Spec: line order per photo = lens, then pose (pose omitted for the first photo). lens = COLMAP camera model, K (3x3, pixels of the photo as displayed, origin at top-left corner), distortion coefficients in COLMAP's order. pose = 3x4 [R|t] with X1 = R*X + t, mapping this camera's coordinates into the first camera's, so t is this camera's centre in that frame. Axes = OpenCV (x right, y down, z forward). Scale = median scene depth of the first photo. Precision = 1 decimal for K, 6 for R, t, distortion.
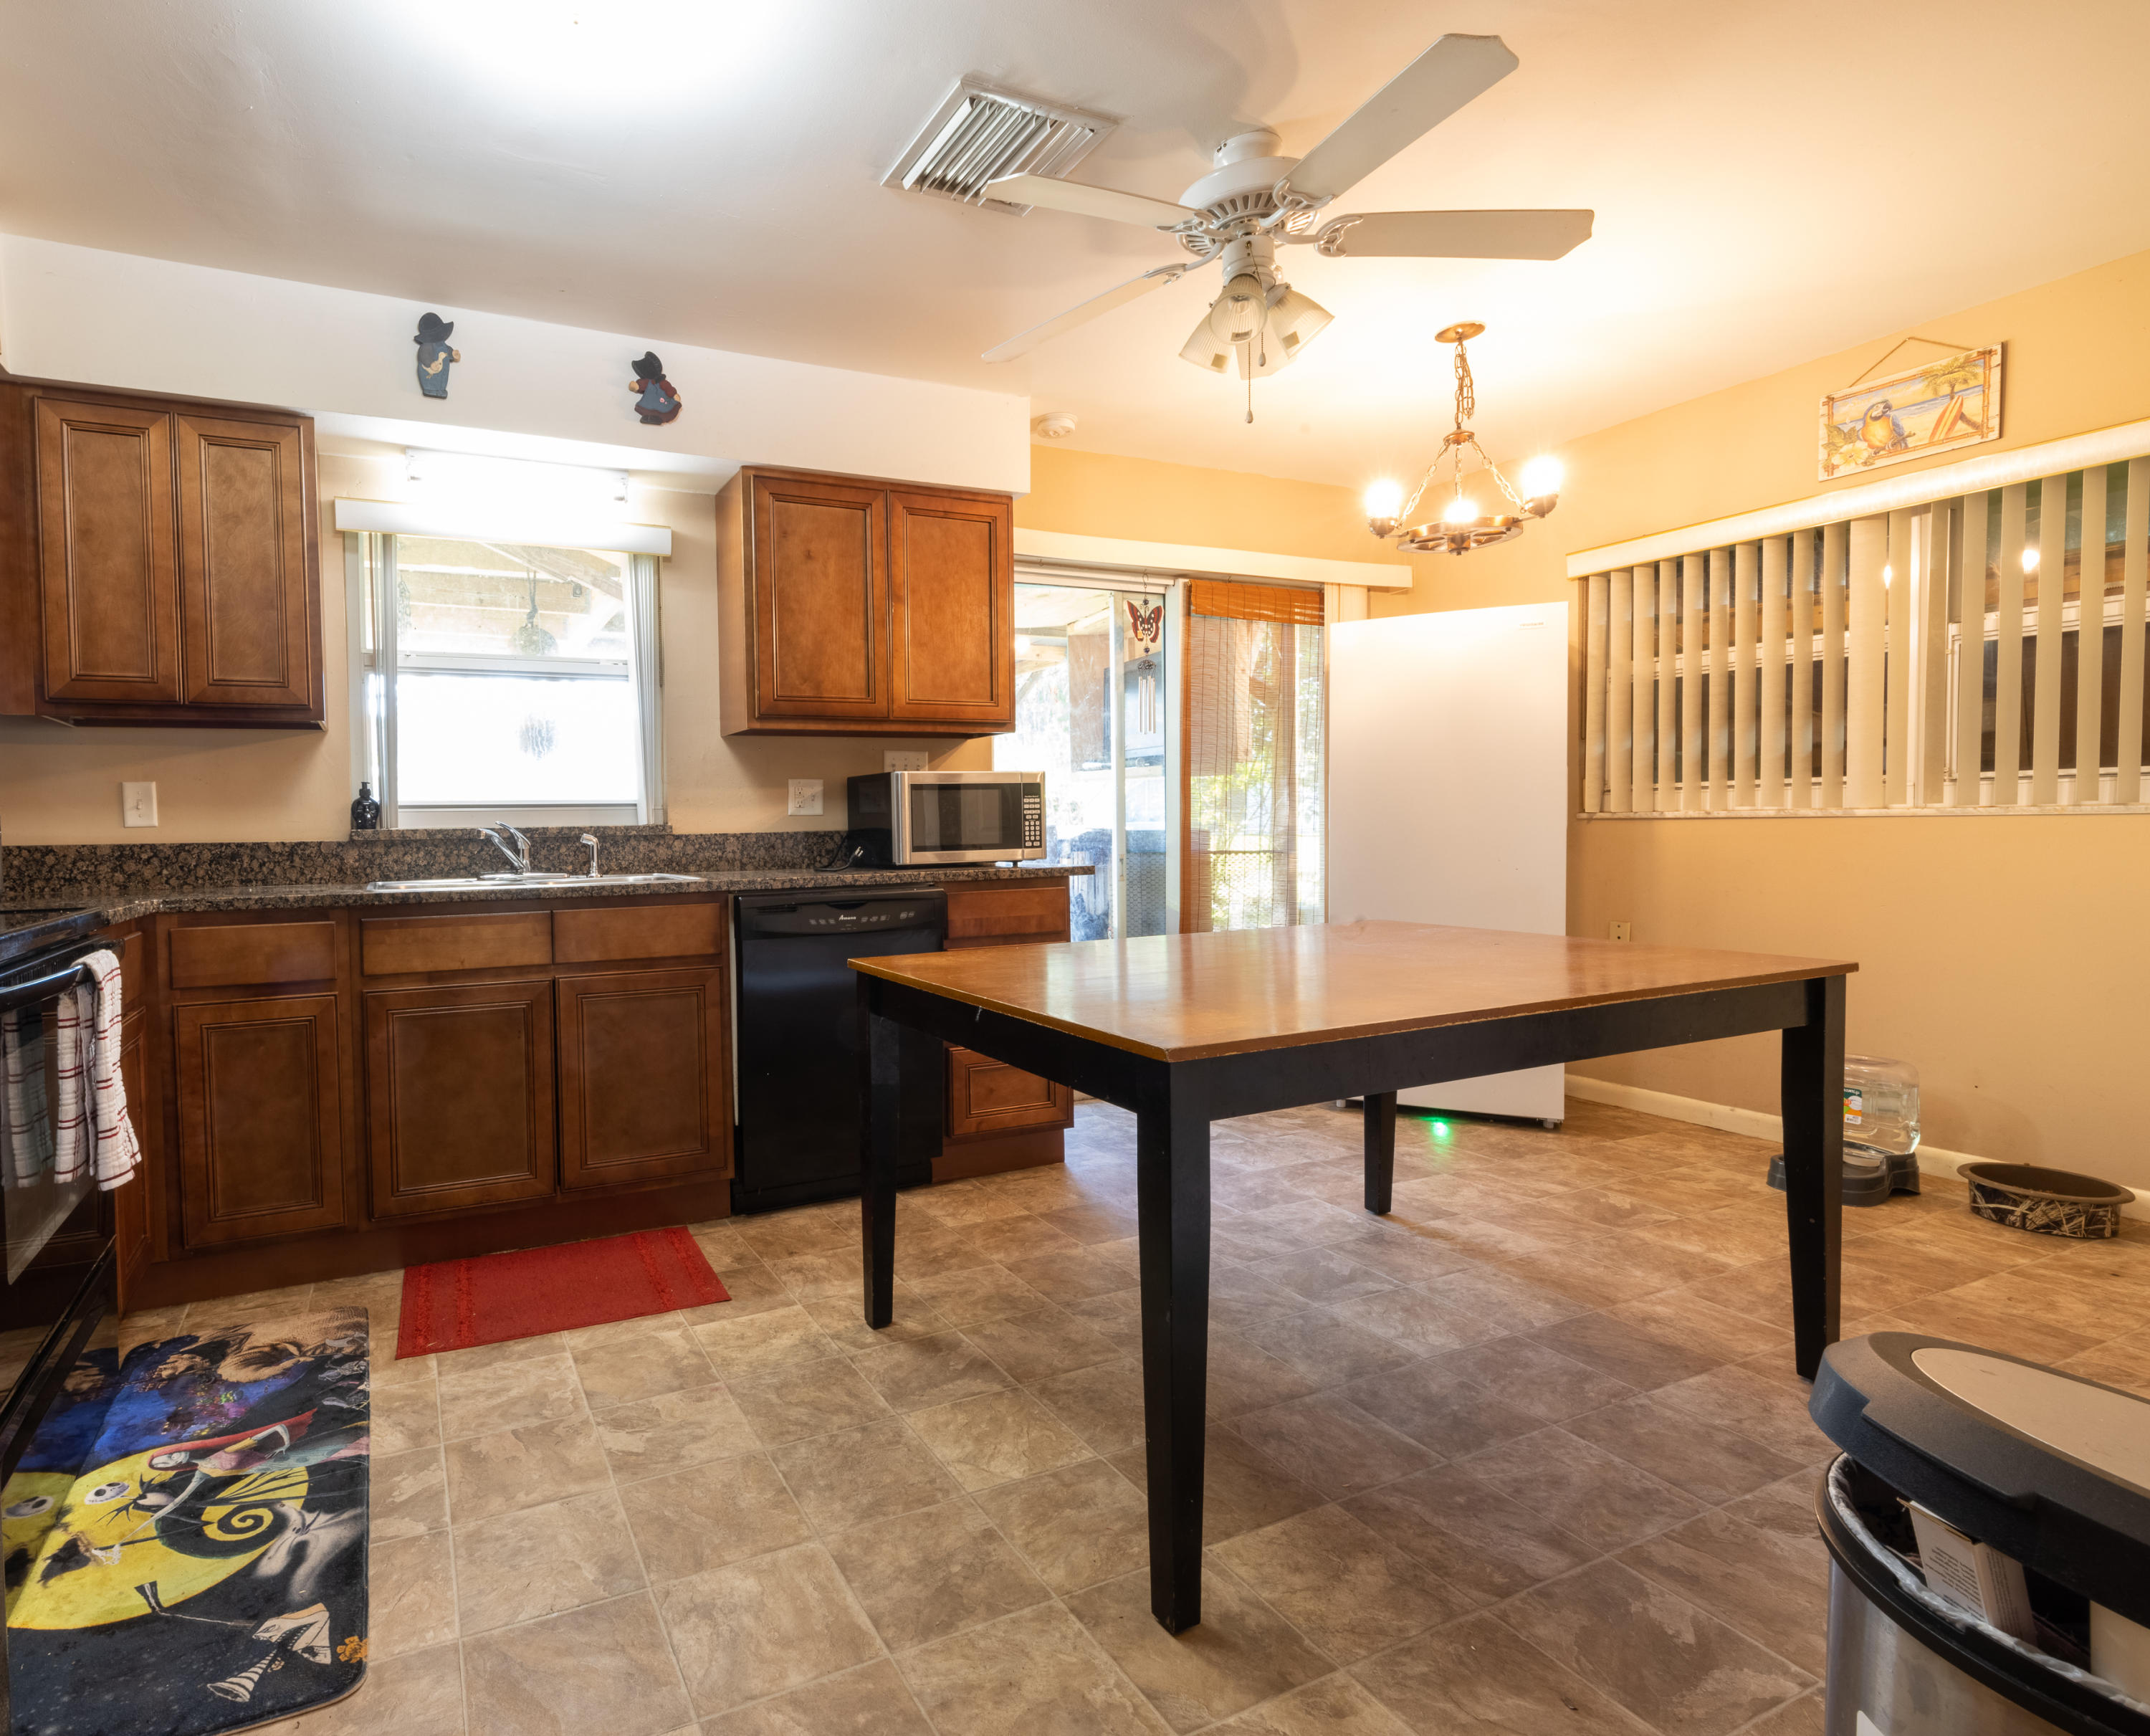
lens RADIAL K [[1084.0, 0, 840.5], [0, 1084.0, 868.5], [0, 0, 1]] dist [-0.004129, -0.000300]
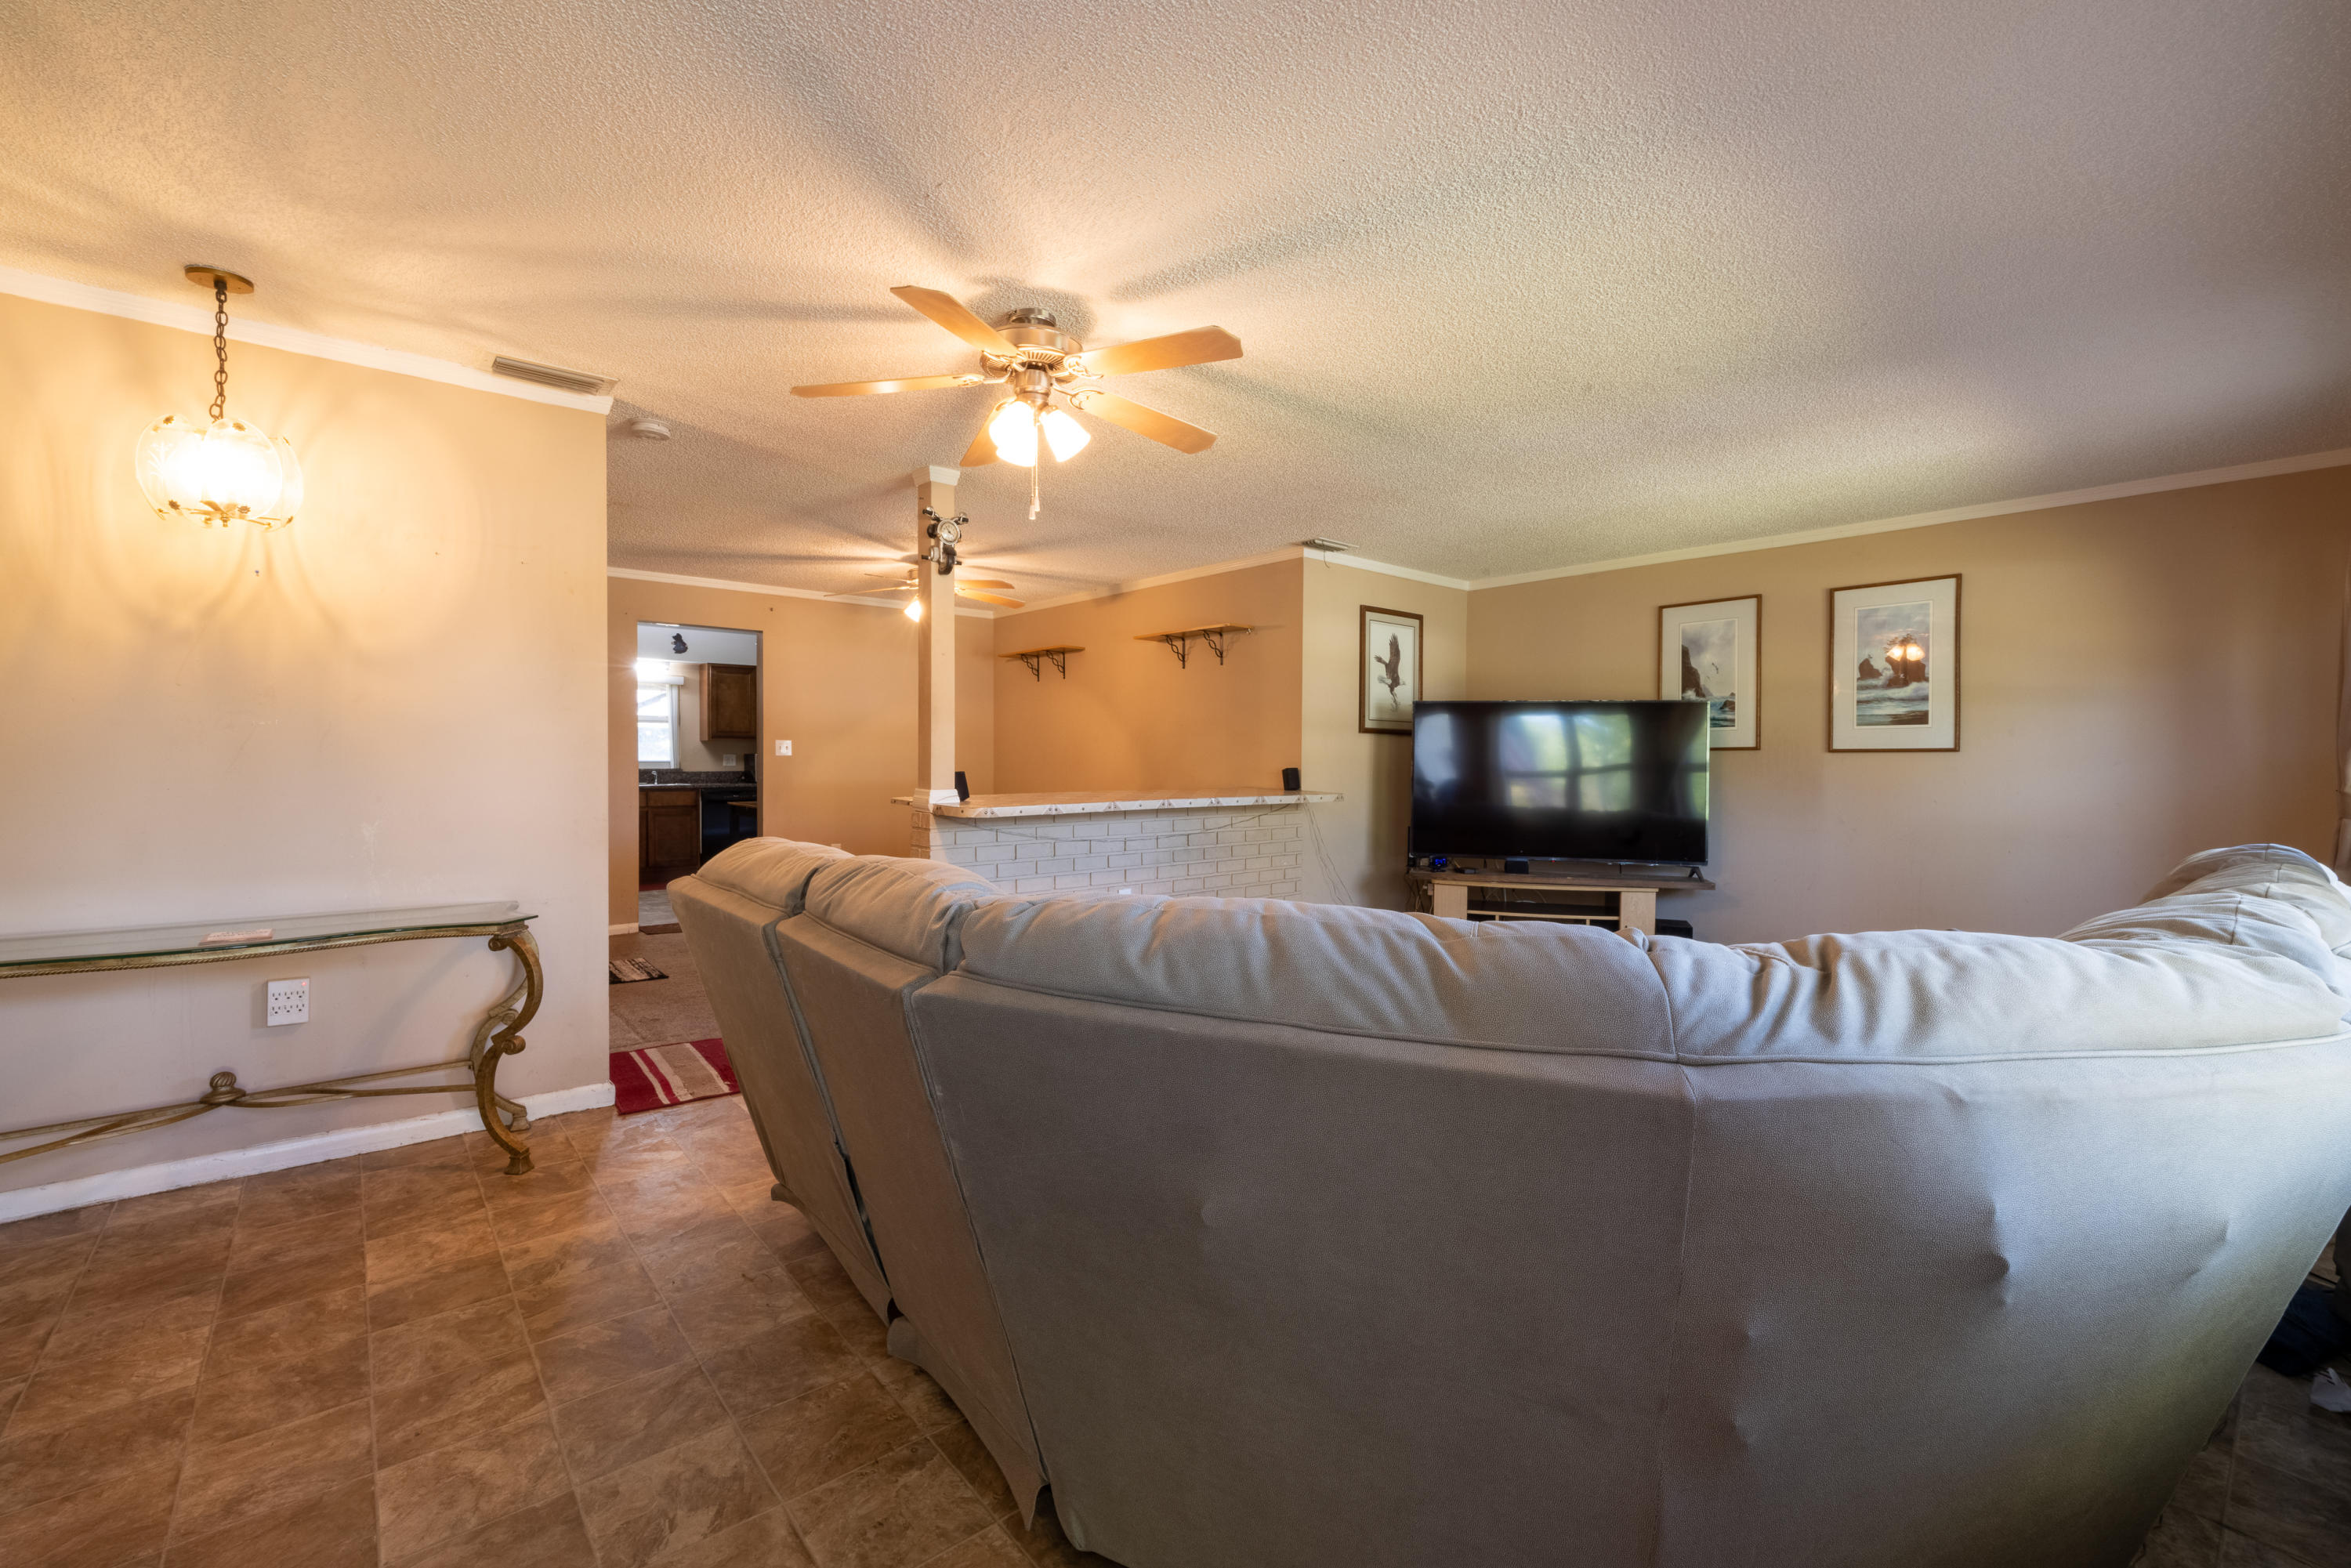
lens RADIAL K [[980.6, 0, 1173.6], [0, 980.6, 776.7], [0, 0, 1]] dist [-0.000024, 0.000234]
pose [[0.949499, 0.016923, 0.313312, 0.372974], [-0.009540, 0.999640, -0.025082, 0.050073], [-0.313624, 0.020826, 0.949319, -2.605737]]
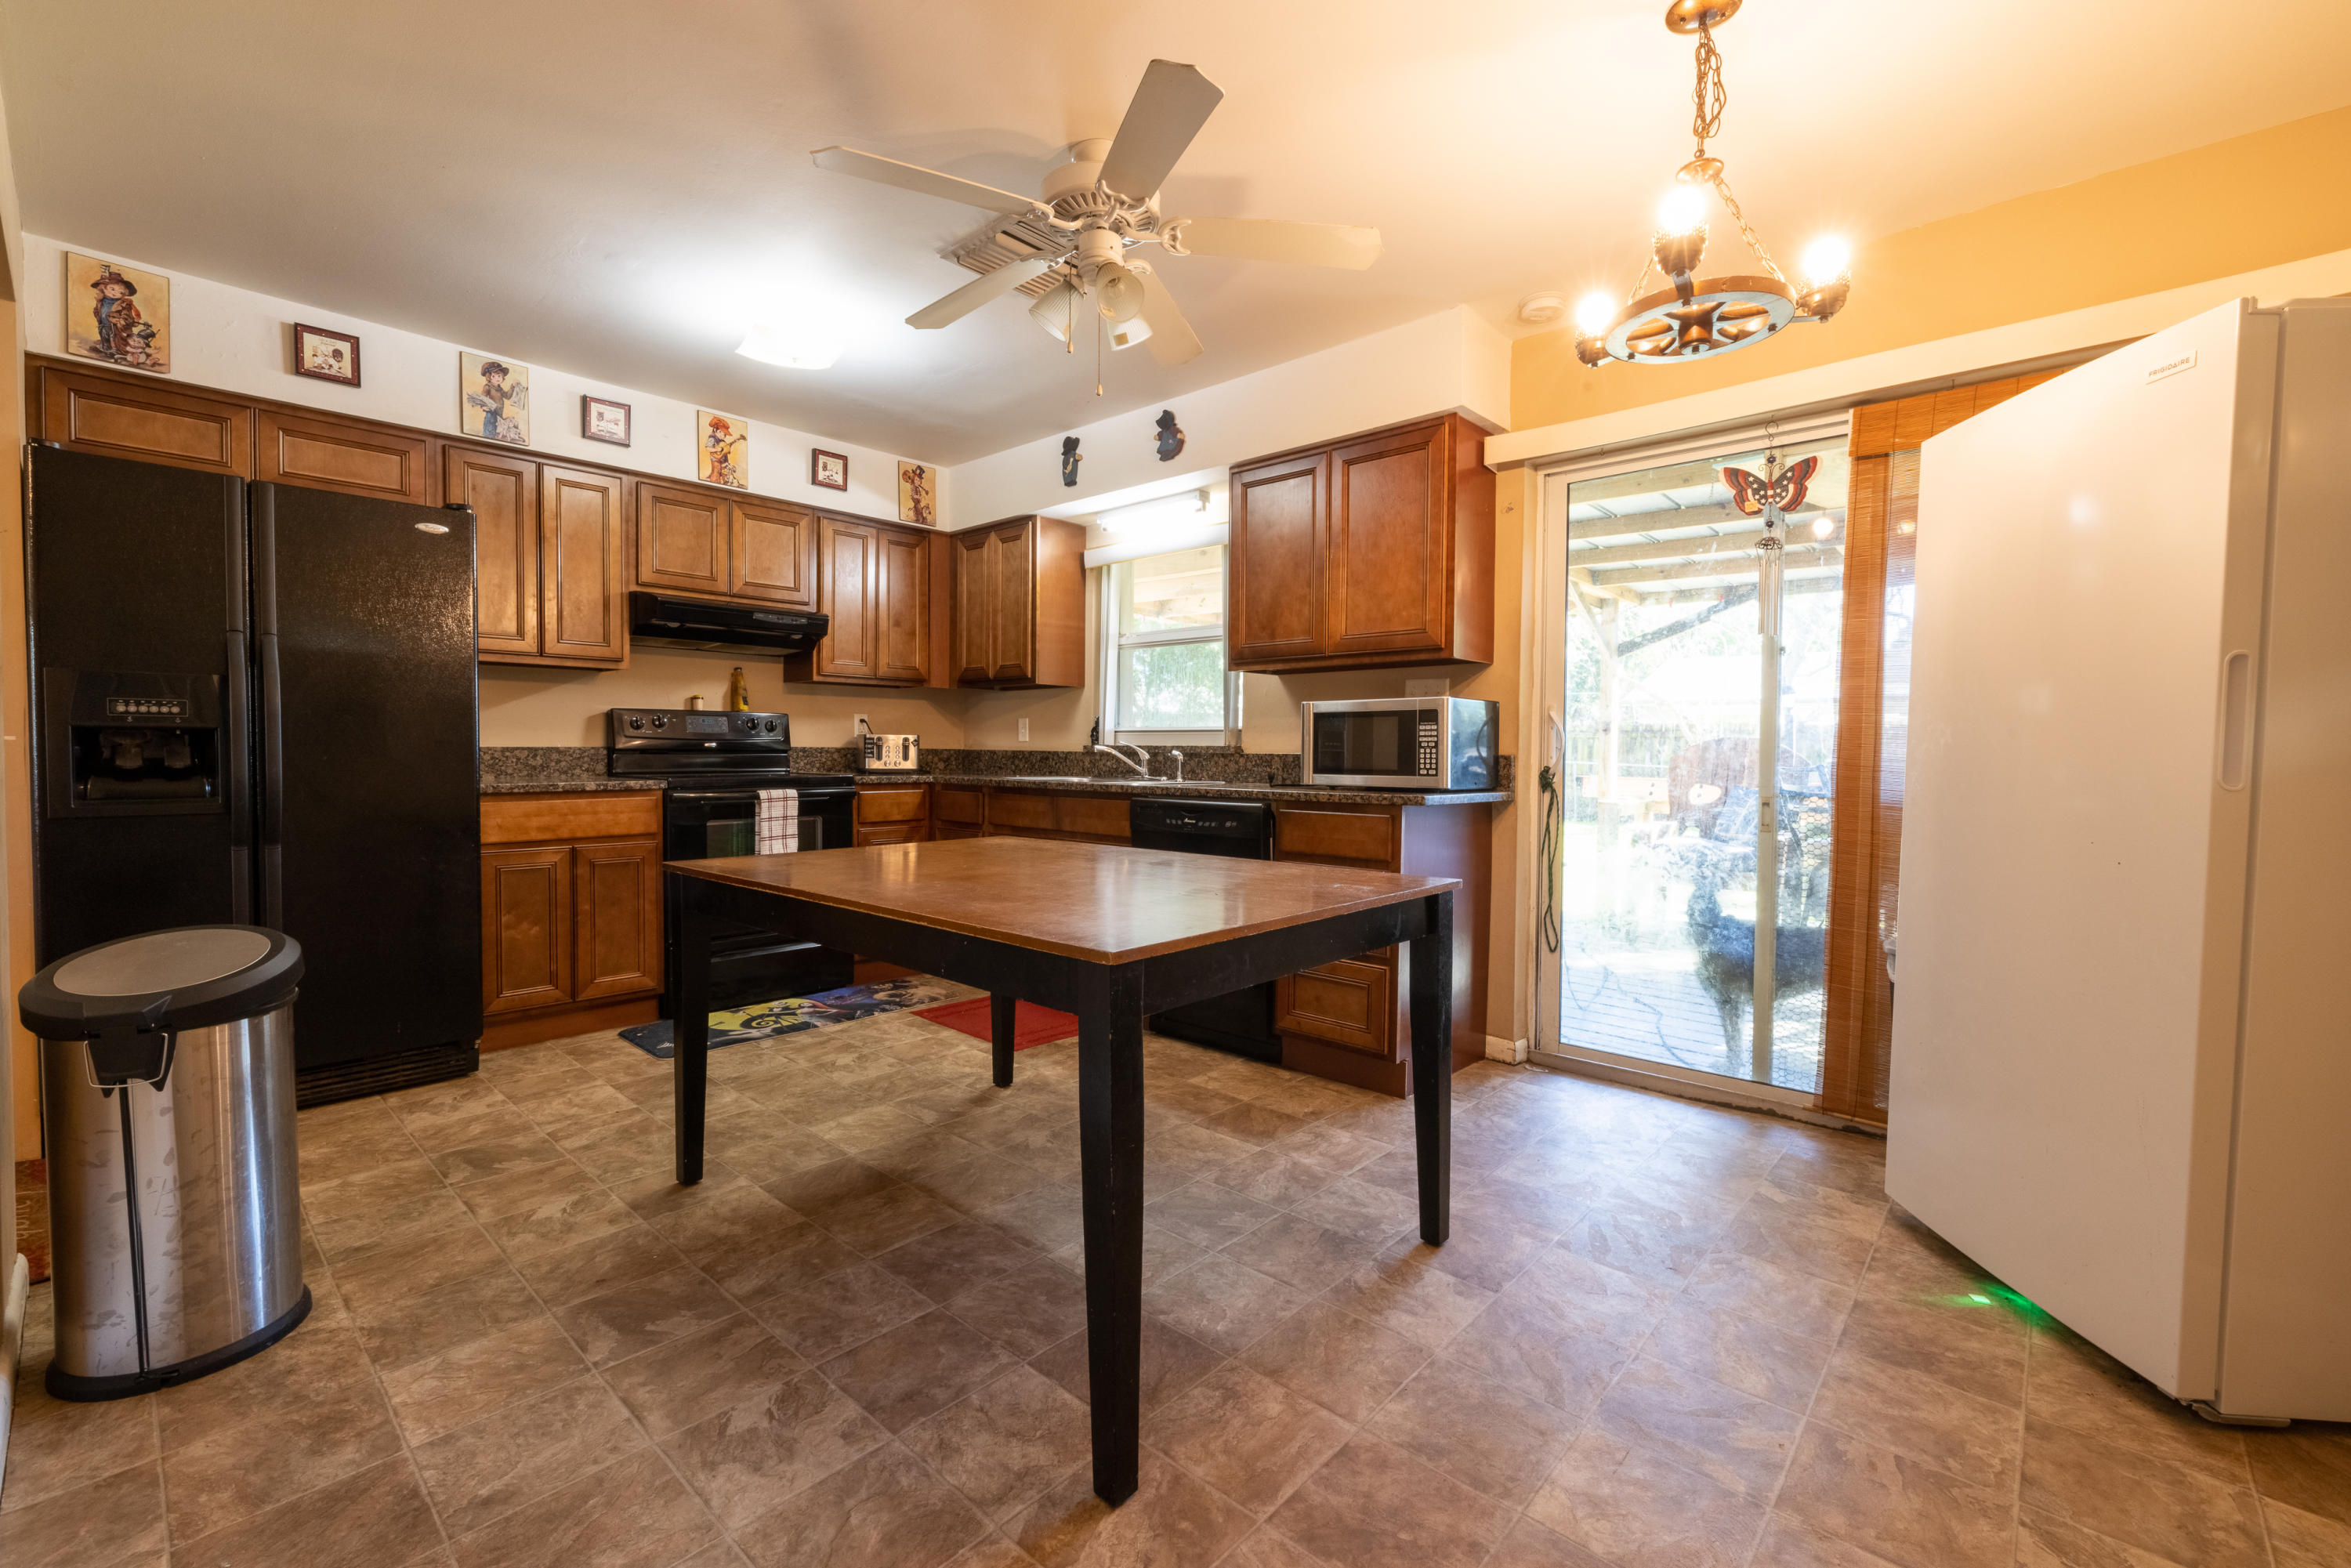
lens RADIAL K [[980.9, 0, 1175.5], [0, 980.9, 784.0], [0, 0, 1]] dist [-0.006566, 0.000190]
pose [[0.424350, 0.053561, -0.903913, 1.056489], [-0.049550, 0.998127, 0.035883, -0.039005], [0.904142, 0.029562, 0.426209, 0.505359]]
